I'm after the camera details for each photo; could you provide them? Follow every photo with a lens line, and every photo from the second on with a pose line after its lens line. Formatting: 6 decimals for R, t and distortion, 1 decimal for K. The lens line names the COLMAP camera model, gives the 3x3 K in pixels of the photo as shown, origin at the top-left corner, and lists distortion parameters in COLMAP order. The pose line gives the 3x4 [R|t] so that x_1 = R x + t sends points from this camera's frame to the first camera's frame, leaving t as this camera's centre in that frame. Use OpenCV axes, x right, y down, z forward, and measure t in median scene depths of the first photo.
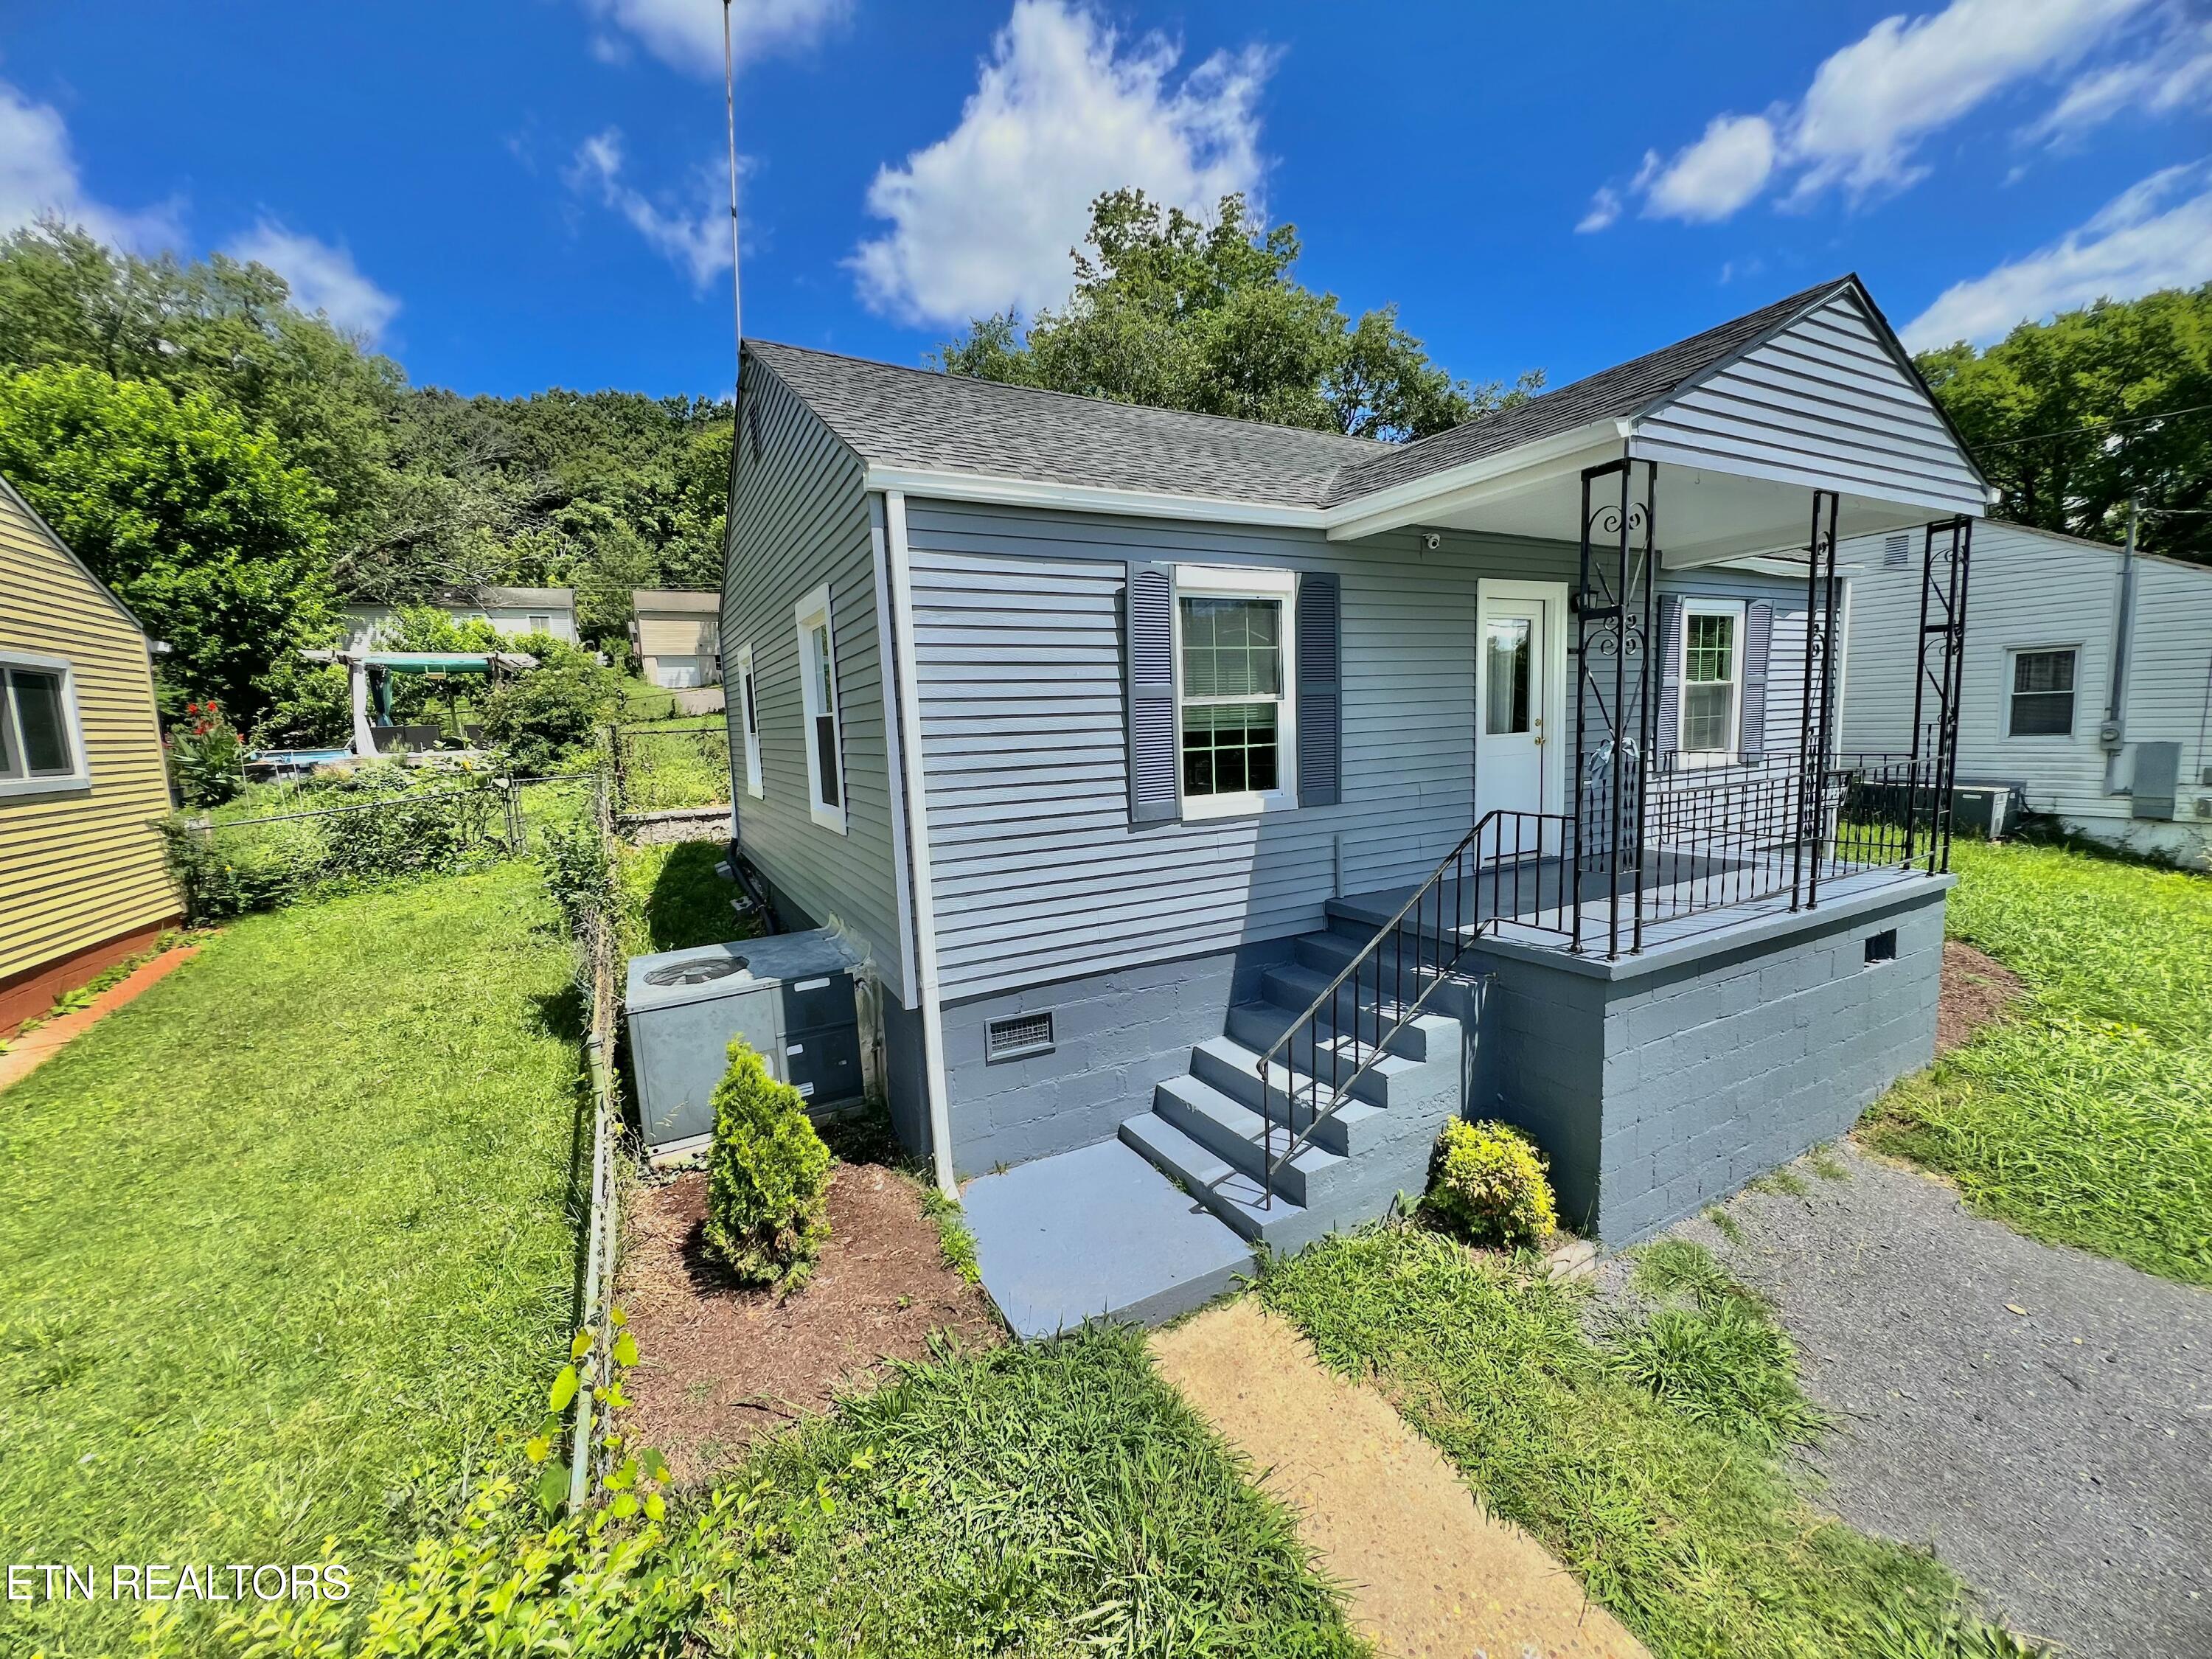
lens RADIAL K [[885.9, 0, 1111.9], [0, 885.9, 830.7], [0, 0, 1]] dist [0.000347, 0.000457]
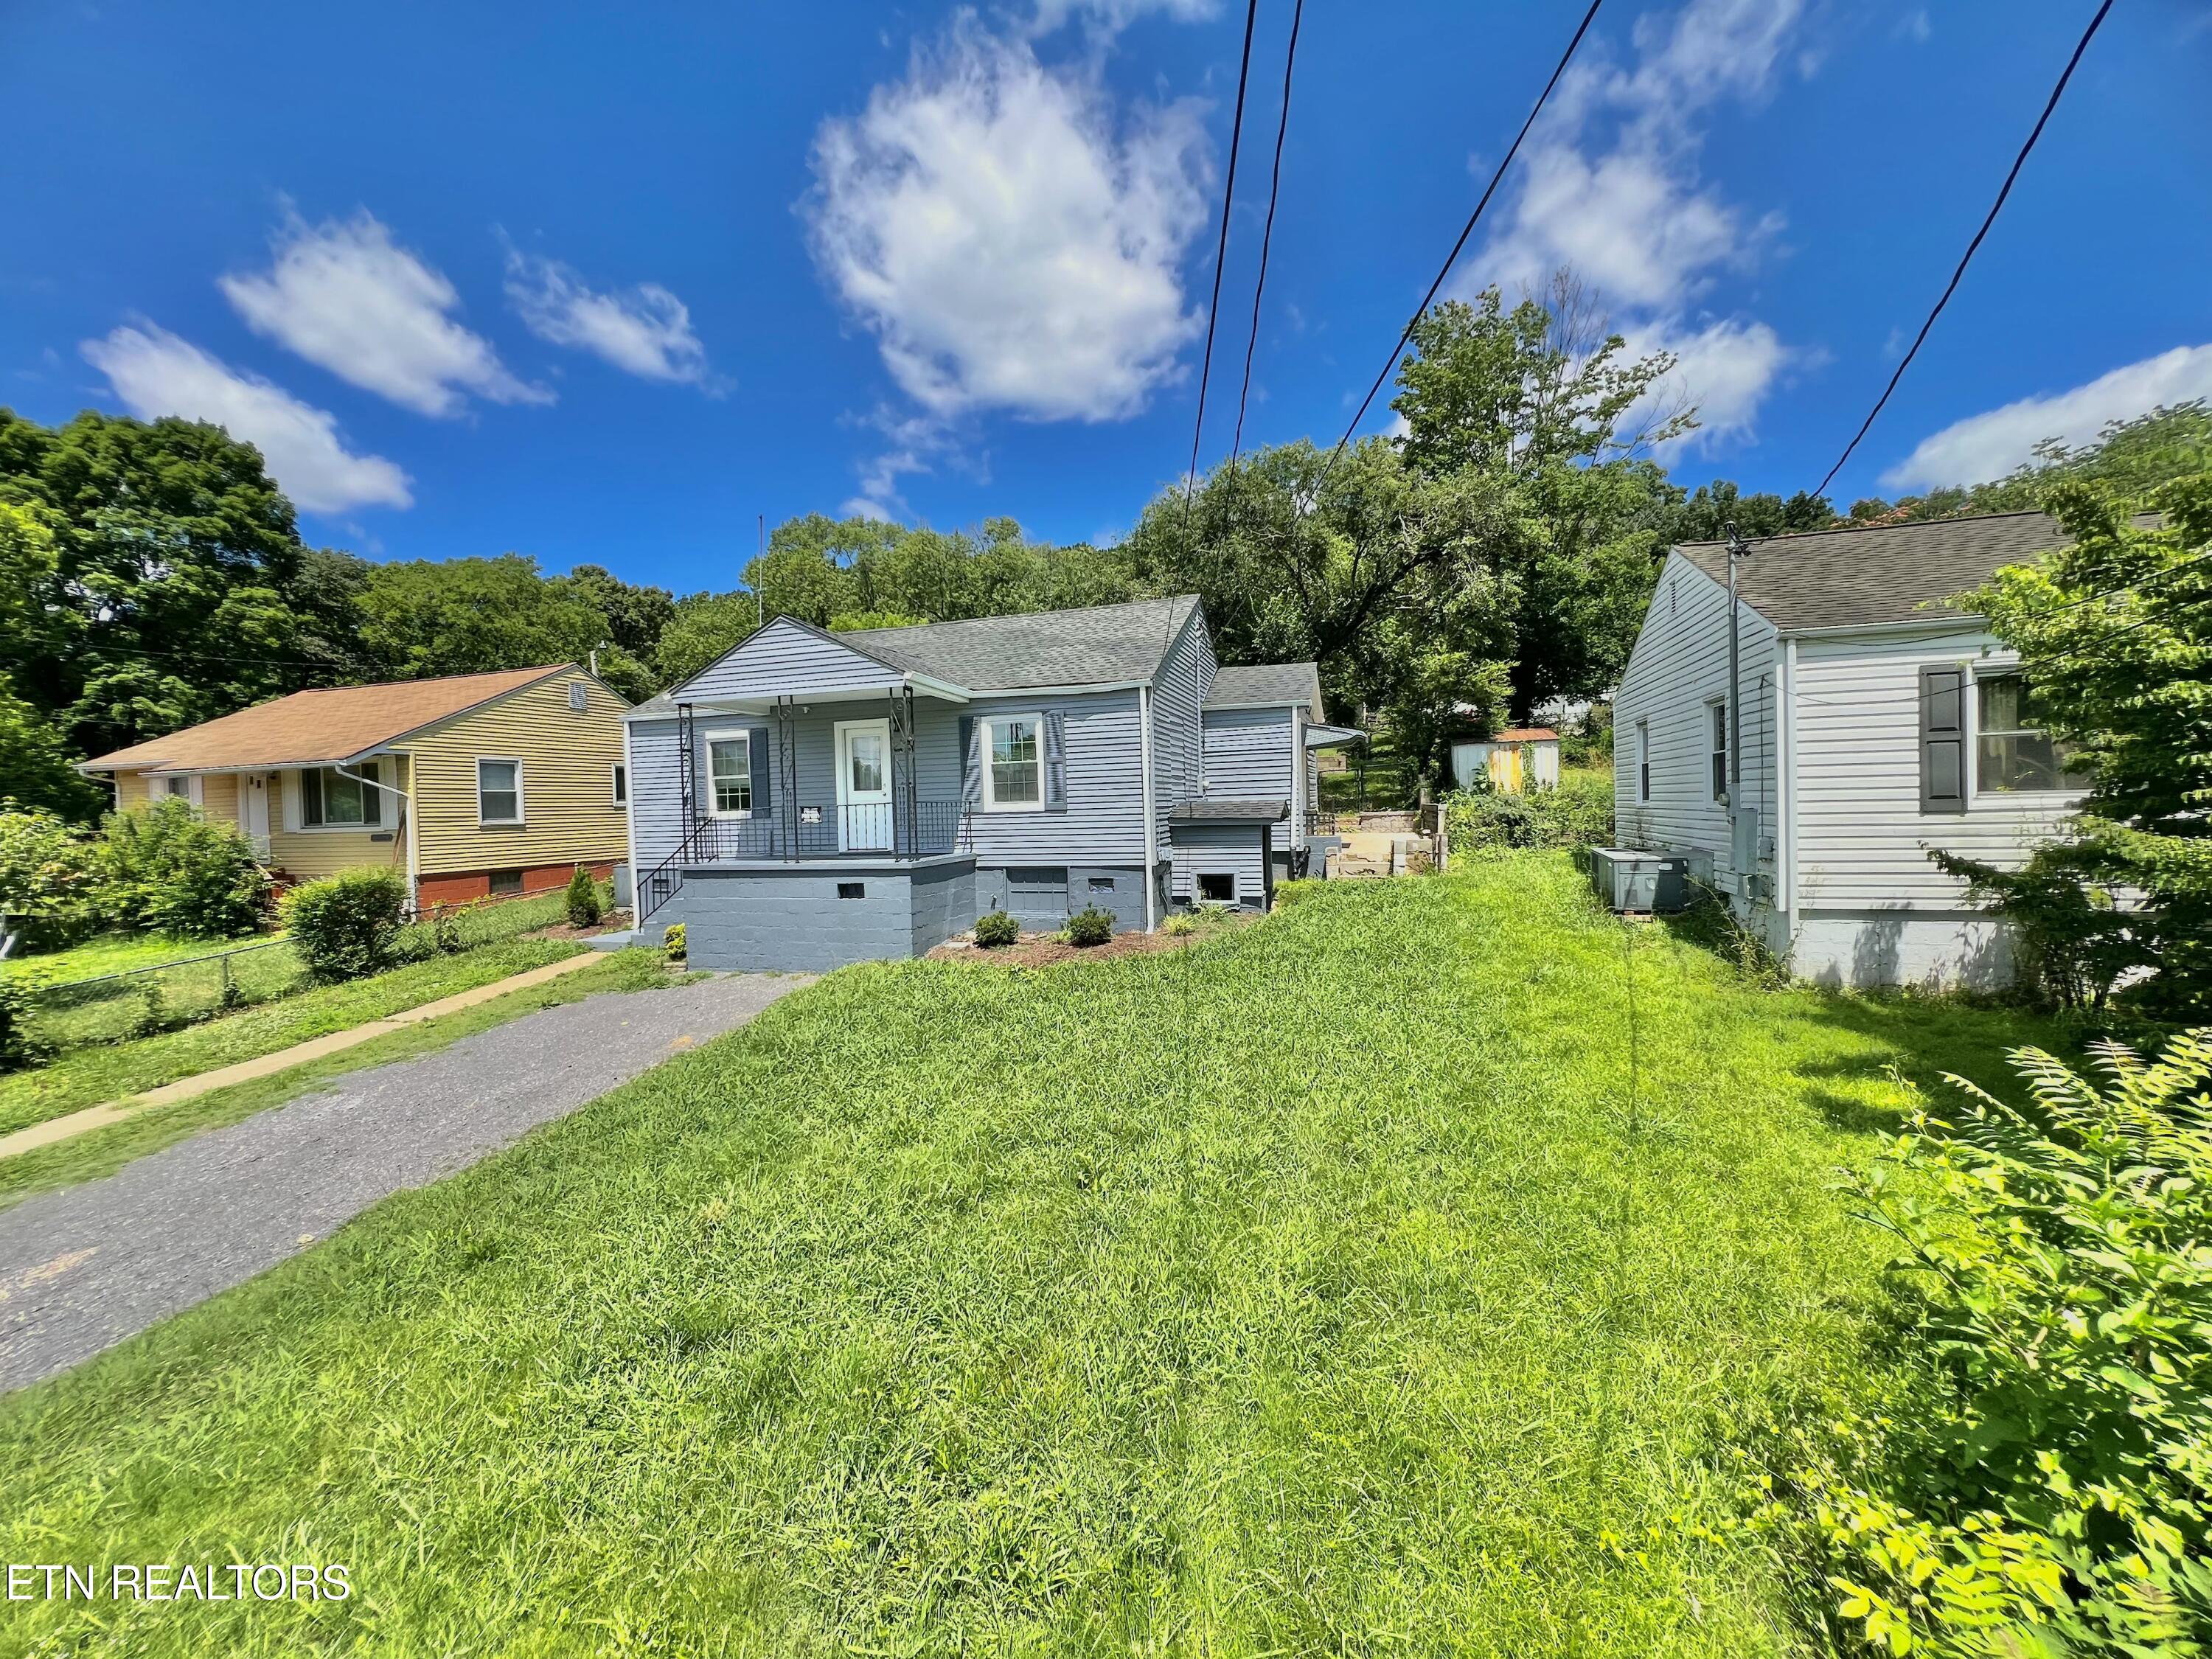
lens RADIAL K [[885.9, 0, 1110.6], [0, 885.9, 829.7], [0, 0, 1]] dist [0.000347, 0.000457]
pose [[0.700777, 0.036934, -0.712424, 1.403713], [-0.085458, 0.995814, -0.032435, 0.001017], [0.708243, 0.083612, 0.701000, -0.034798]]
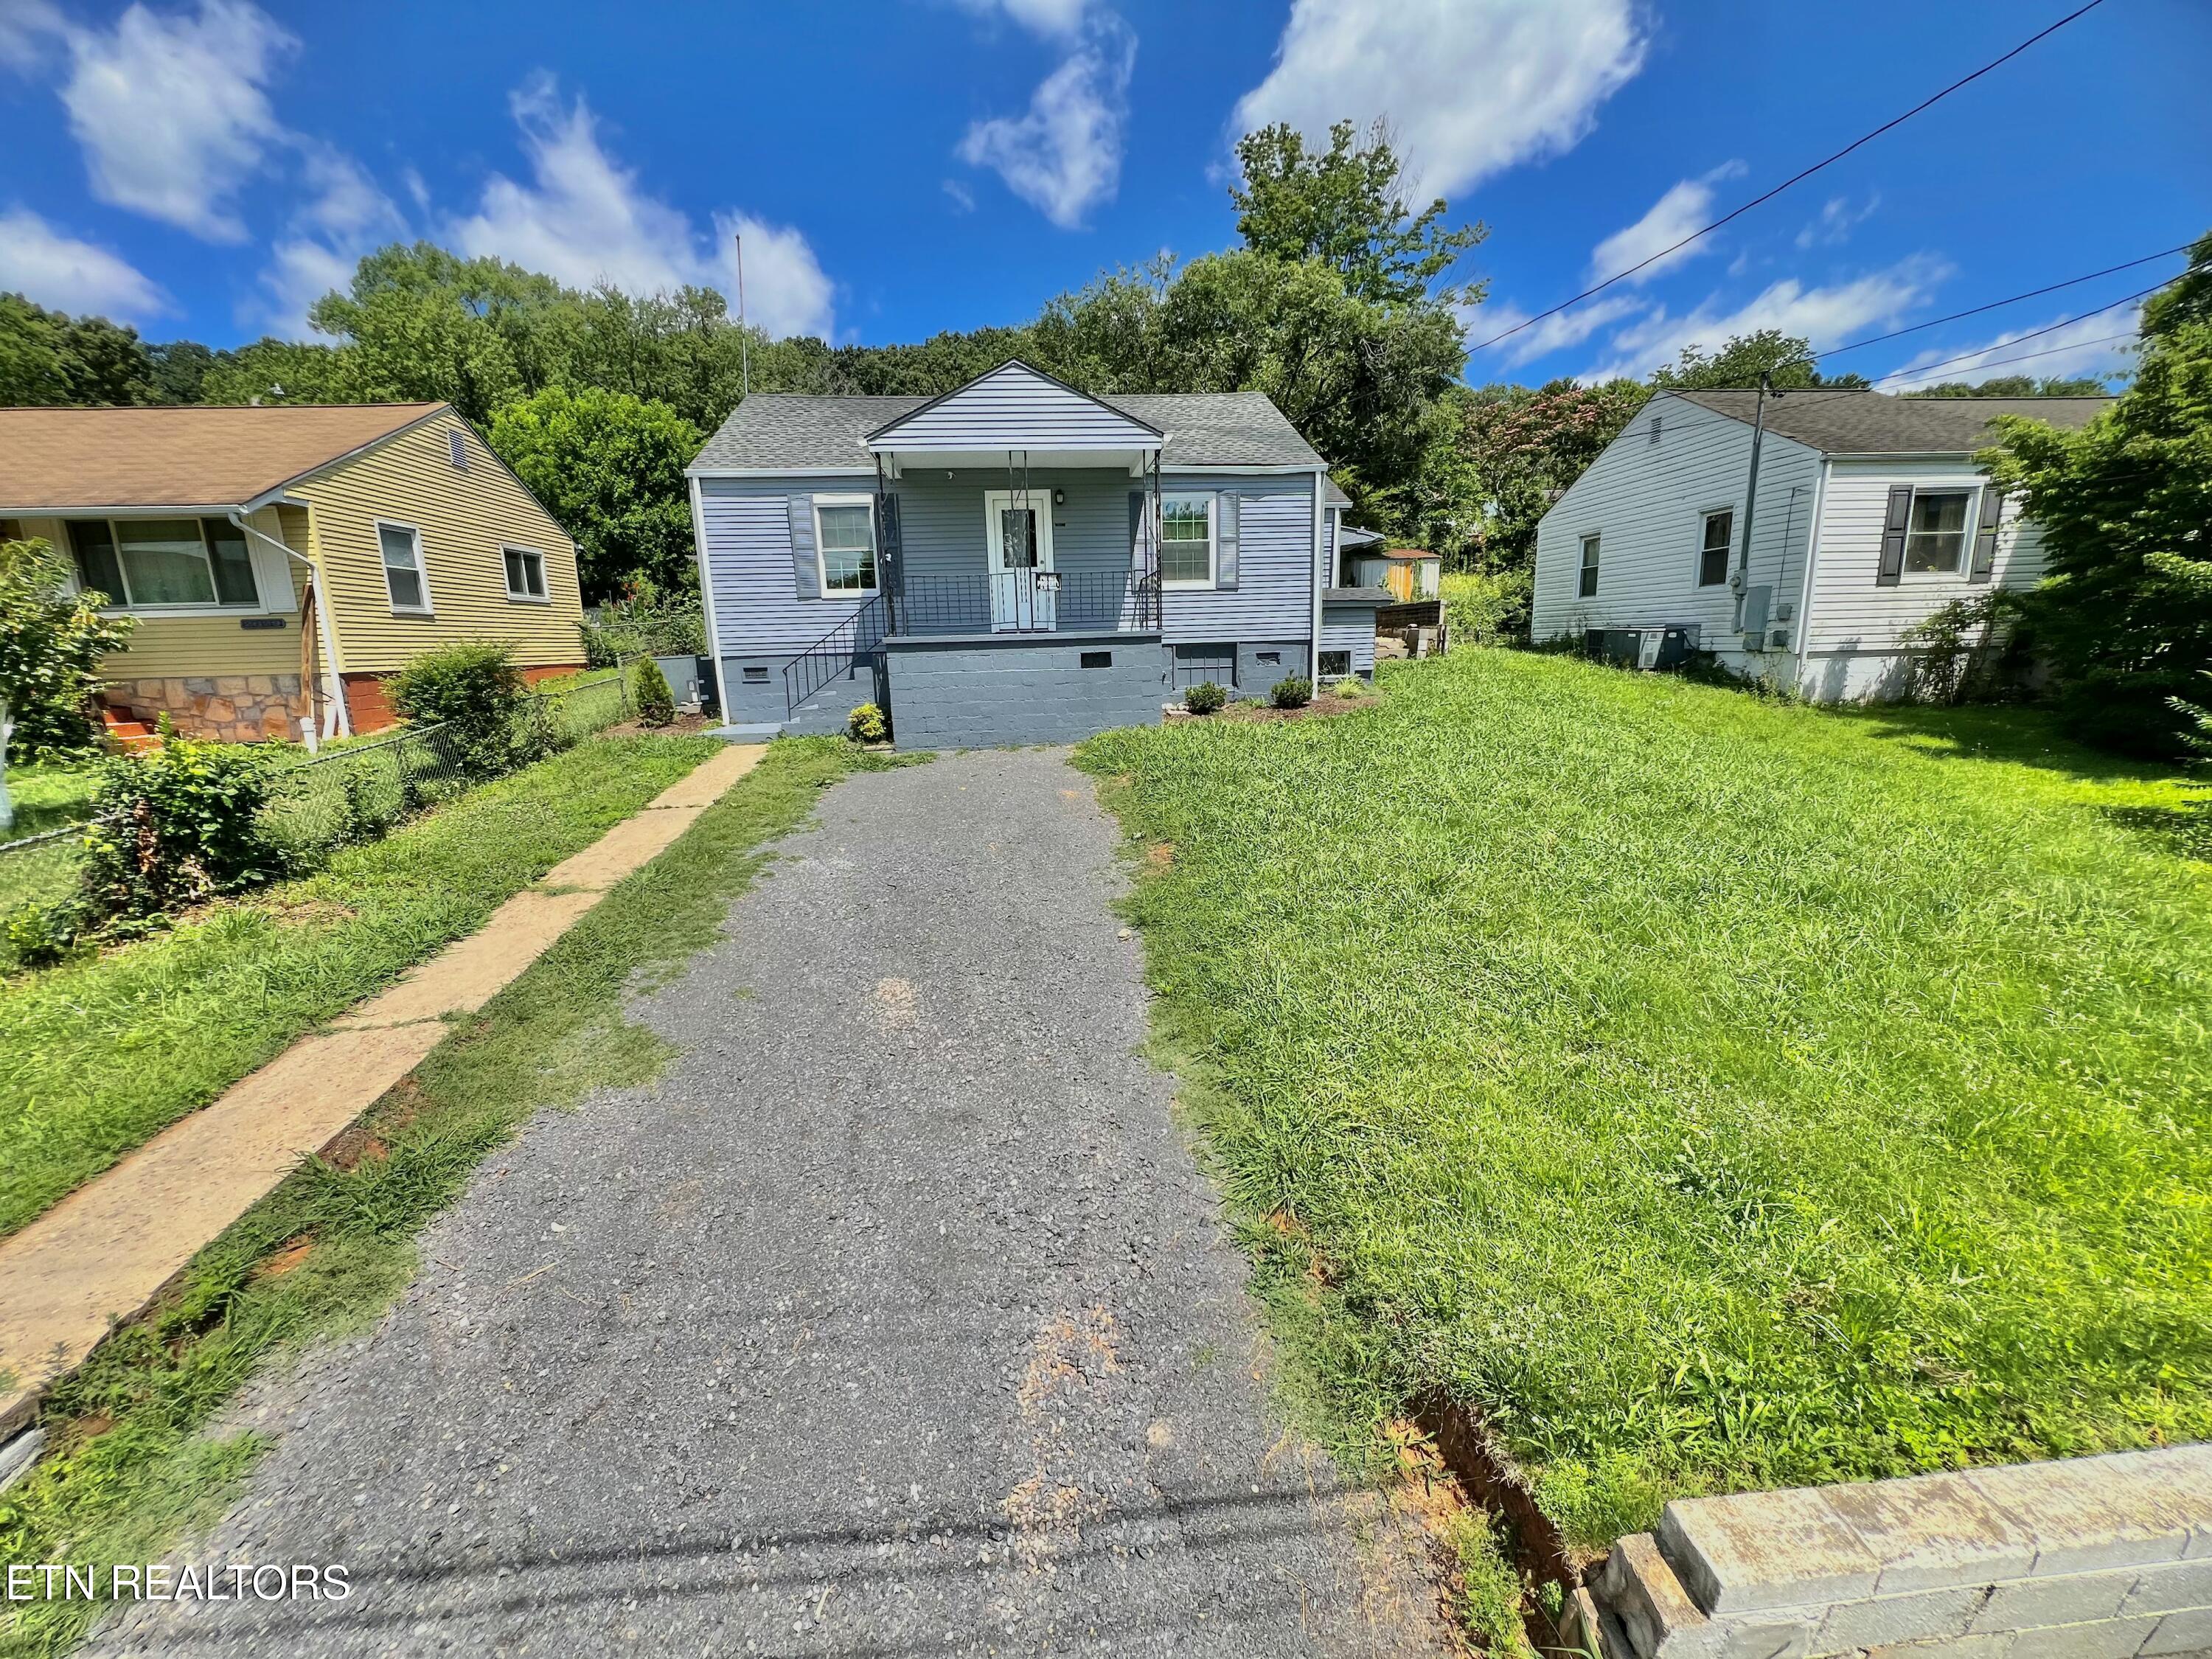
lens RADIAL K [[885.9, 0, 1110.2], [0, 885.9, 826.0], [0, 0, 1]] dist [0.000347, 0.000457]
pose [[0.923835, 0.088940, -0.372314, 0.864518], [-0.053667, 0.993120, 0.104075, 0.153807], [0.379009, -0.076167, 0.922253, -0.505627]]
